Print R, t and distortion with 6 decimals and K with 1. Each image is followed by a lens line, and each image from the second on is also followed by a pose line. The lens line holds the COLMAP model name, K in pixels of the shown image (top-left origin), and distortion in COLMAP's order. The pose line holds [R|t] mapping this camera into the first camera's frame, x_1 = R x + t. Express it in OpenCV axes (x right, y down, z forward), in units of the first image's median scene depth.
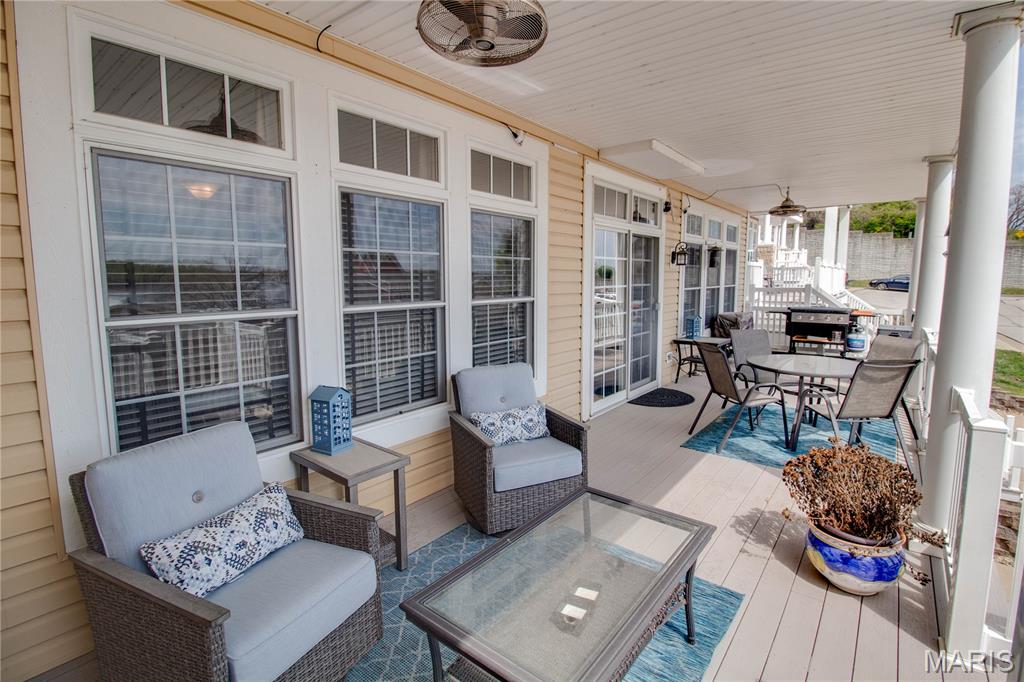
lens RADIAL K [[484.3, 0, 519.8], [0, 484.3, 327.4], [0, 0, 1]] dist [-0.003074, -0.015752]
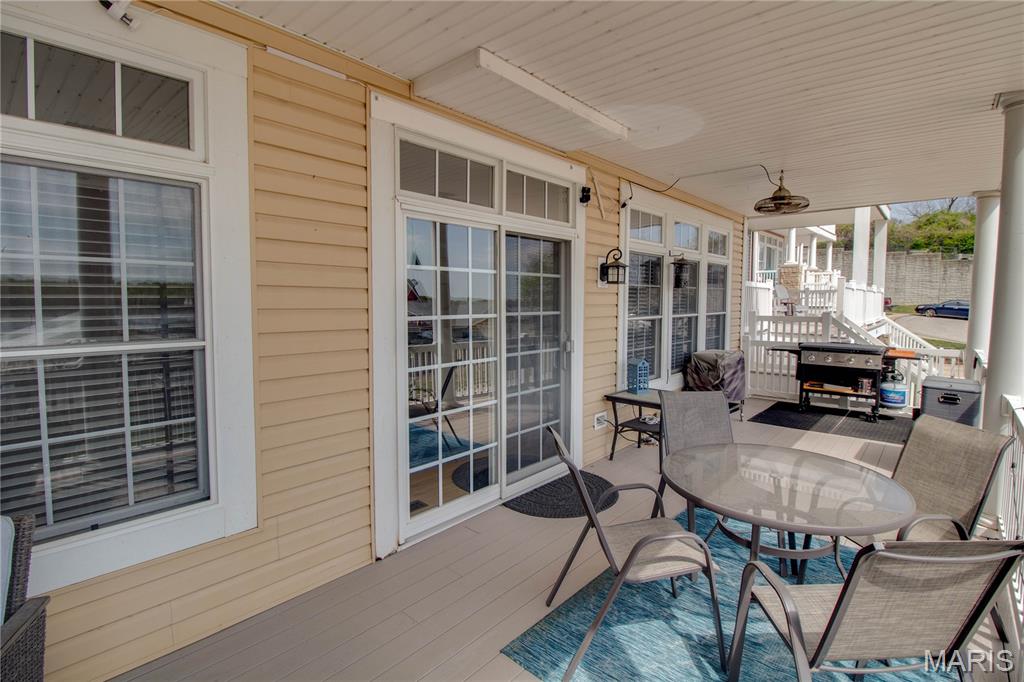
lens RADIAL K [[495.7, 0, 528.5], [0, 495.7, 326.8], [0, 0, 1]] dist [0.002669, -0.017609]
pose [[0.999158, 0.004869, -0.040732, 0.204608], [-0.006992, 0.998615, -0.052143, -0.027575], [0.040422, 0.052384, 0.997809, 0.267558]]
